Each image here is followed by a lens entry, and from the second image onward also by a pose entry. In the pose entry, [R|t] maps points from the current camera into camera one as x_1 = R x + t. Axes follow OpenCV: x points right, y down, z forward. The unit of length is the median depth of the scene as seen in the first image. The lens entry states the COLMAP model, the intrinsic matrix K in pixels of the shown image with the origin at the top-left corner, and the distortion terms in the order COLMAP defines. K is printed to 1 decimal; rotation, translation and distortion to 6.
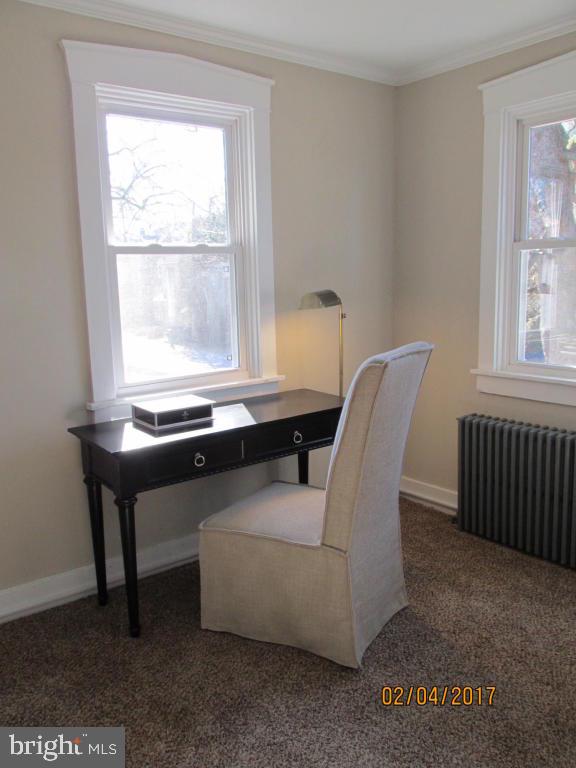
lens RADIAL K [[636.8, 0, 292.0], [0, 636.8, 378.6], [0, 0, 1]] dist [-0.017729, 0.002397]
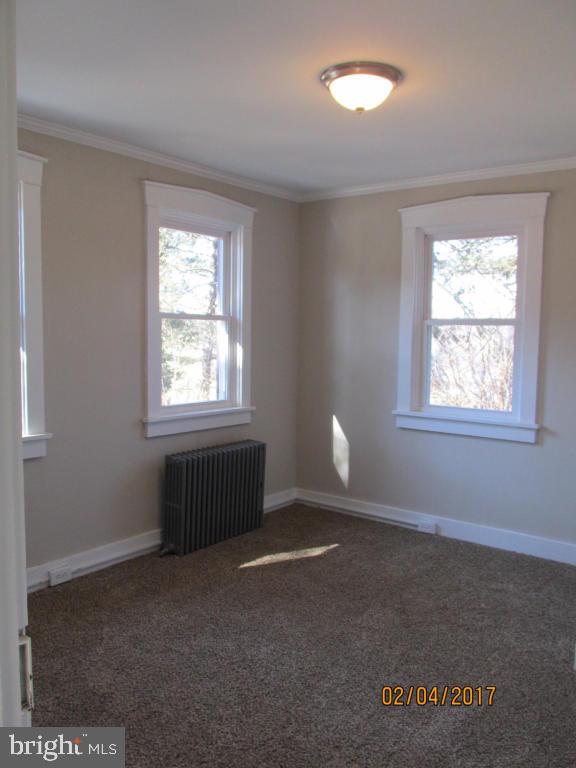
lens RADIAL K [[636.8, 0, 289.1], [0, 636.8, 379.8], [0, 0, 1]] dist [-0.017729, 0.002397]
pose [[0.969292, 0.035831, 0.243287, -0.313306], [-0.009110, 0.993881, -0.110083, 0.072354], [-0.245742, 0.104487, 0.963687, -0.381511]]
